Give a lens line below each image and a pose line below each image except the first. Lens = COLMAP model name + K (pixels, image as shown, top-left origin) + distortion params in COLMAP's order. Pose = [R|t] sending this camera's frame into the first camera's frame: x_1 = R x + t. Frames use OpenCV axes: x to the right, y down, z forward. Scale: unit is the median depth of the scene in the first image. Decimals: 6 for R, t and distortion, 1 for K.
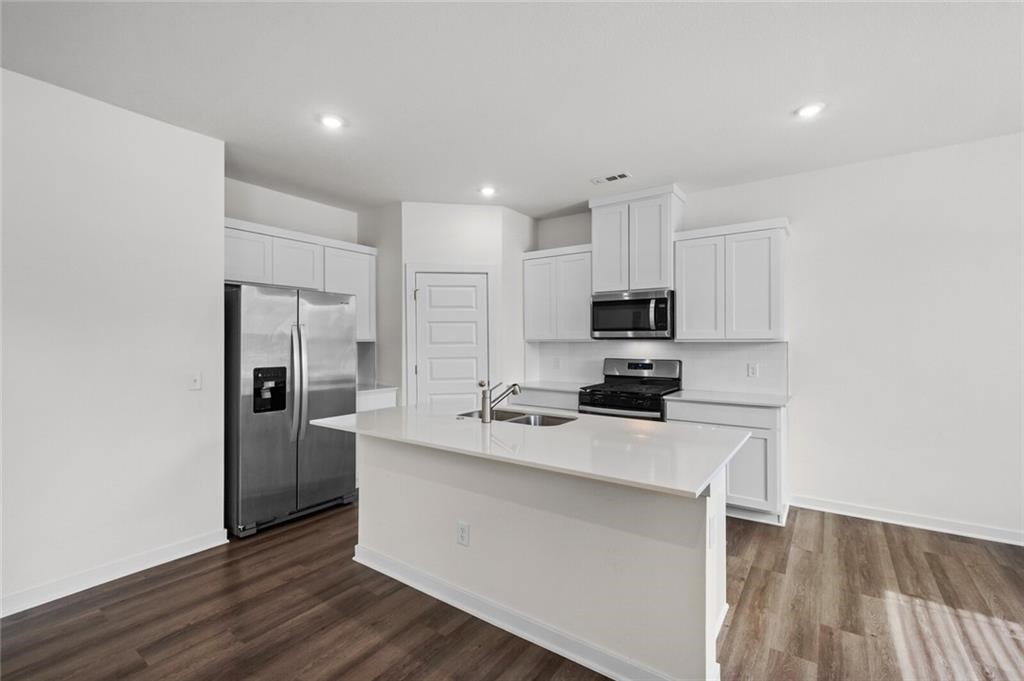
lens RADIAL K [[452.2, 0, 511.0], [0, 452.2, 335.5], [0, 0, 1]] dist [-0.001411, -0.000313]
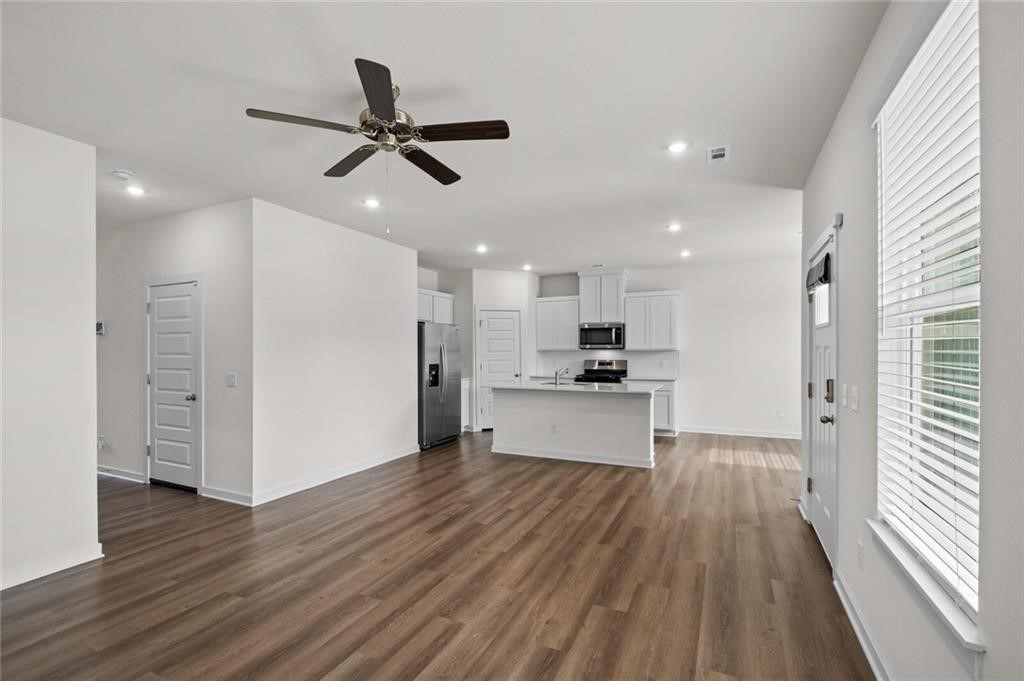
lens RADIAL K [[462.5, 0, 512.5], [0, 462.5, 346.1], [0, 0, 1]] dist [0.001280, 0.000040]
pose [[0.983487, -0.001524, 0.180971, -0.448172], [0.001474, 0.999999, 0.000412, -0.005123], [-0.180971, -0.000139, 0.983488, -0.818313]]
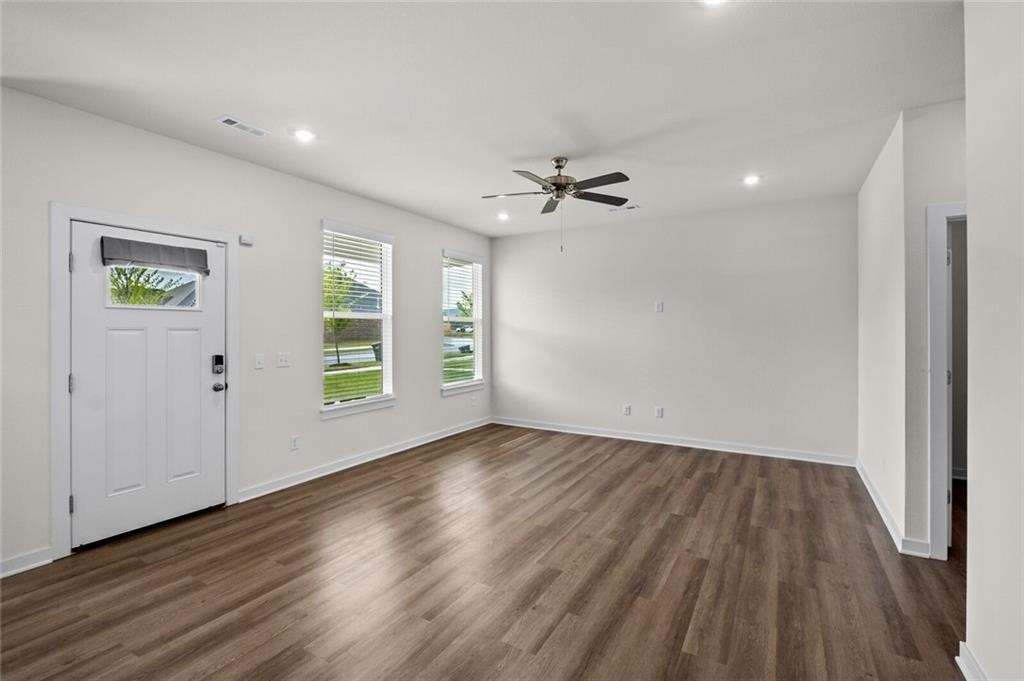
lens RADIAL K [[462.5, 0, 511.4], [0, 462.5, 336.0], [0, 0, 1]] dist [0.001280, 0.000040]
pose [[-0.996564, 0.001754, -0.082810, -0.259095], [0.001166, 0.999974, 0.007147, 0.011701], [0.082820, 0.007026, -0.996540, 1.571513]]
